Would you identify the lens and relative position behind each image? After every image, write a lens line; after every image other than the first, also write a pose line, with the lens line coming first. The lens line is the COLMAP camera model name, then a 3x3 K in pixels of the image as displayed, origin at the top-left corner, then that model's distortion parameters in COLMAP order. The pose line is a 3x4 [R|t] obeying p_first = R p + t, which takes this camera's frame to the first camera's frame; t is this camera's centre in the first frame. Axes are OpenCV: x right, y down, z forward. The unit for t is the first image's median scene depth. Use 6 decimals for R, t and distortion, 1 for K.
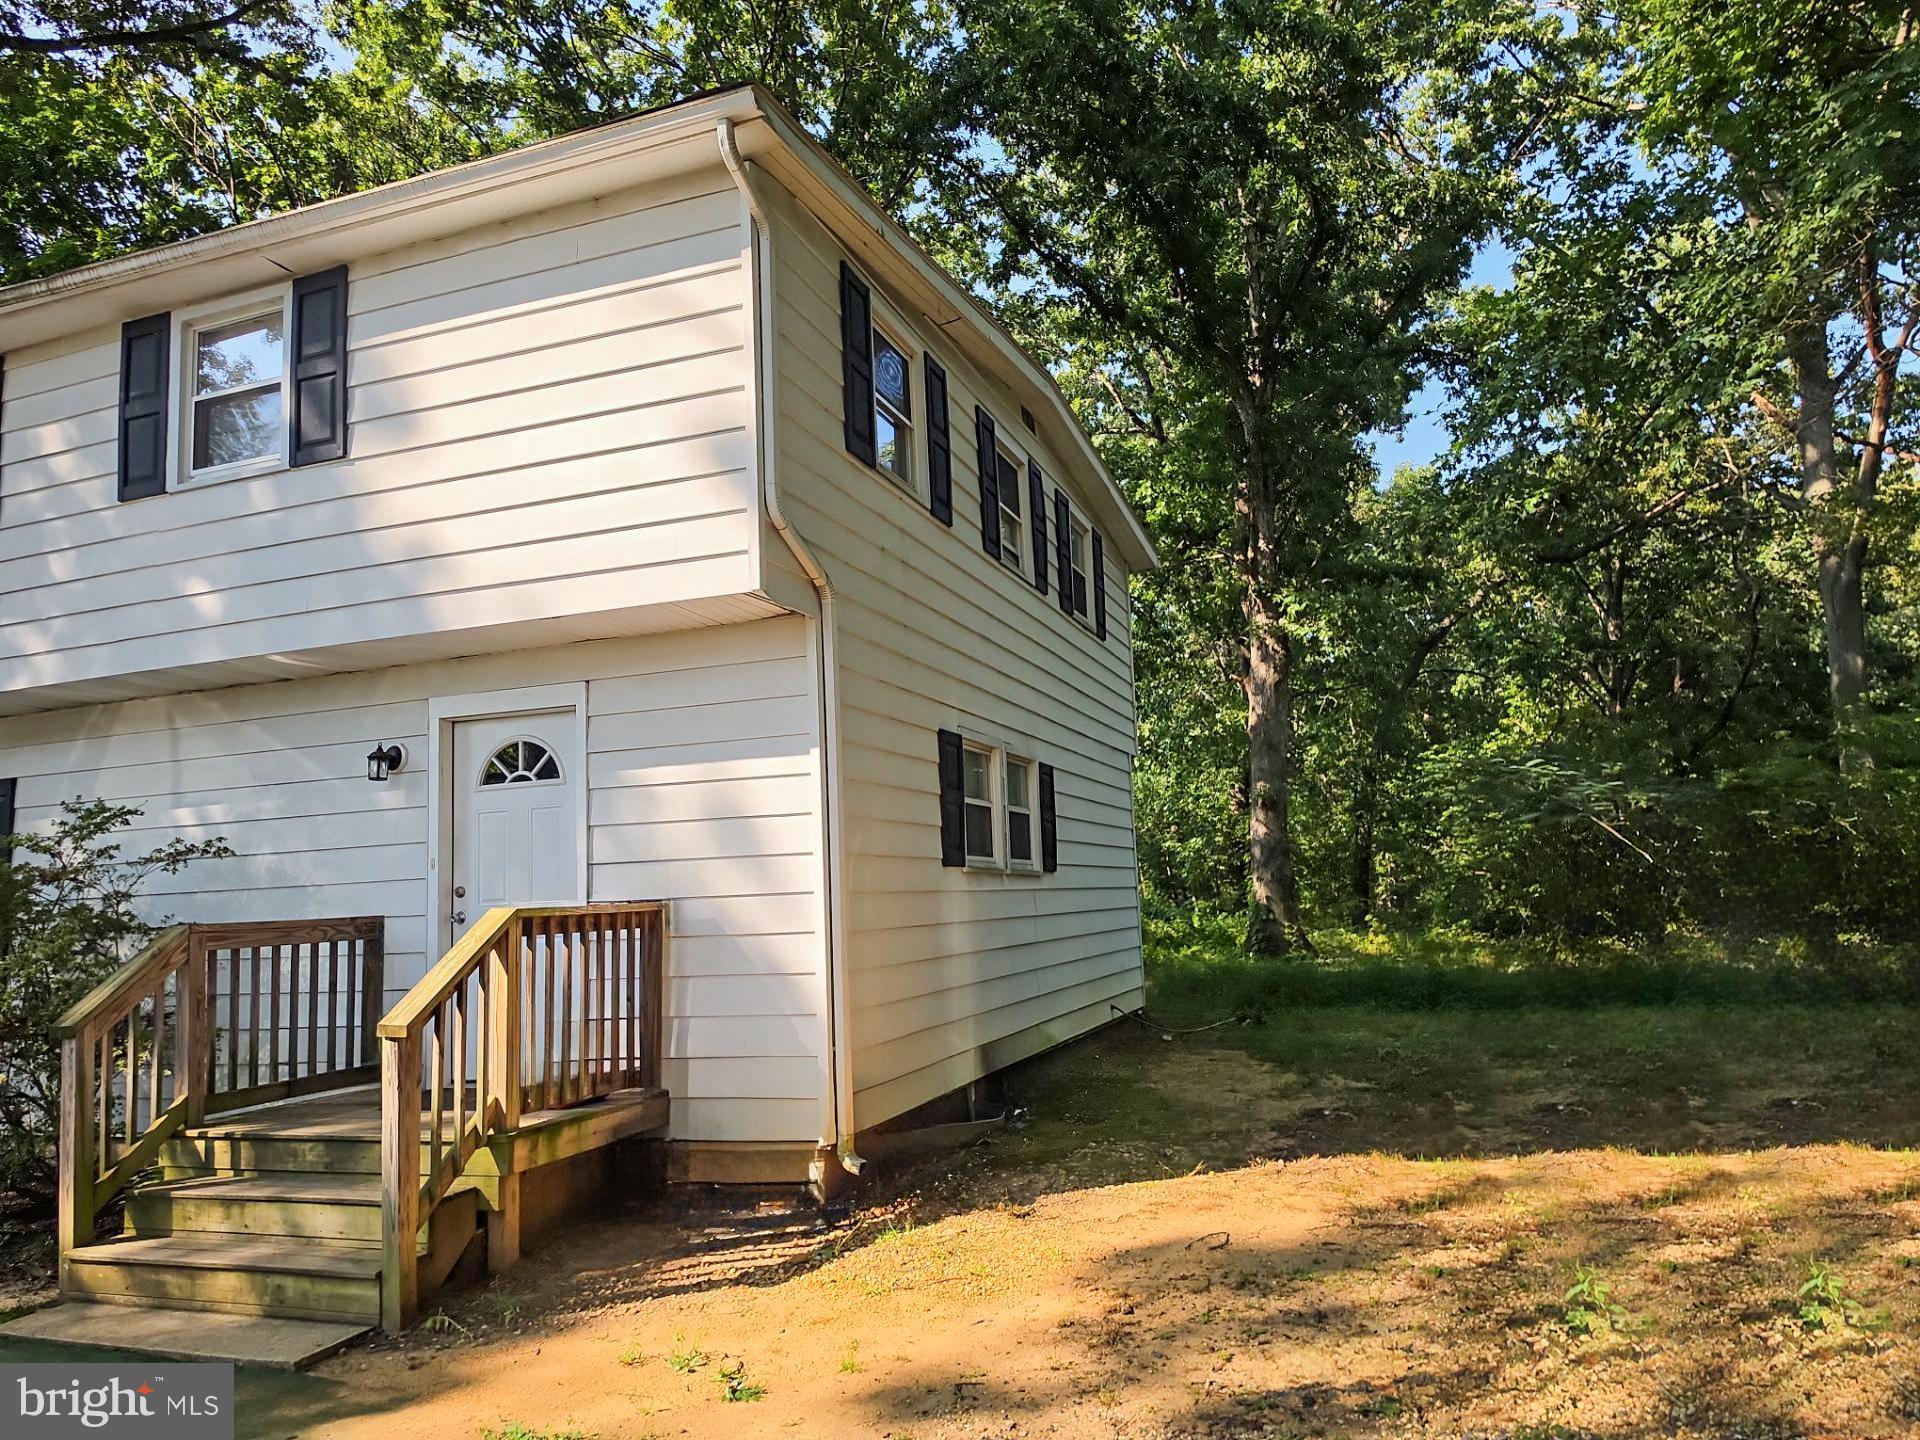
lens RADIAL K [[1299.8, 0, 960.0], [0, 1299.8, 720.0], [0, 0, 1]] dist [0.075329, -0.080073]
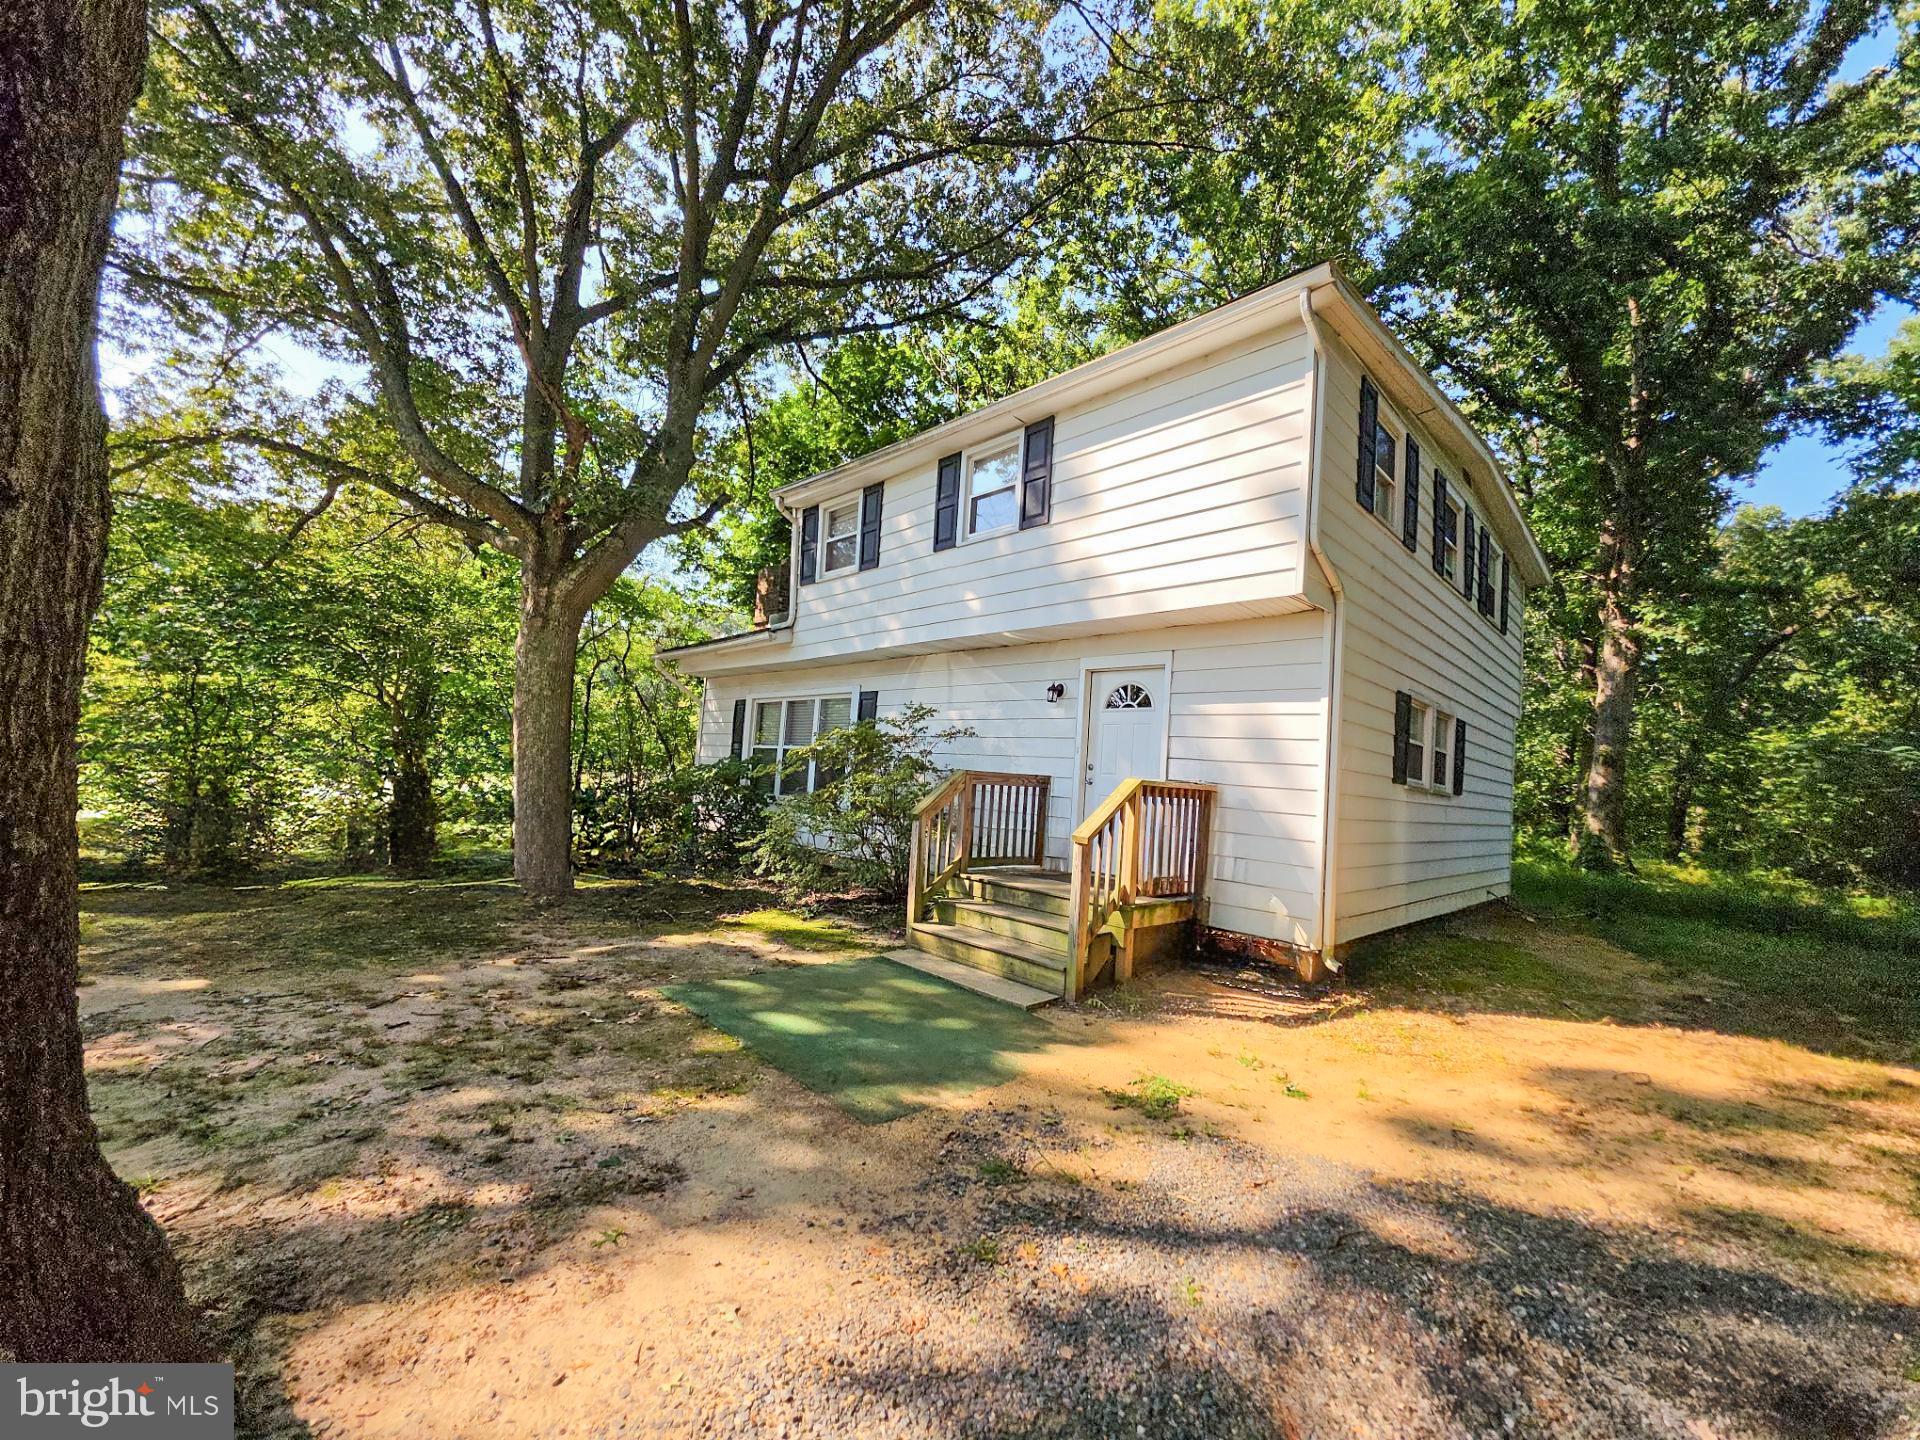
lens RADIAL K [[753.0, 0, 961.0], [0, 753.0, 717.4], [0, 0, 1]] dist [0.018703, -0.007168]
pose [[0.898329, 0.068278, -0.433985, -0.101897], [-0.046988, 0.997115, 0.059611, 0.011032], [0.436803, -0.033159, 0.898946, 0.003874]]
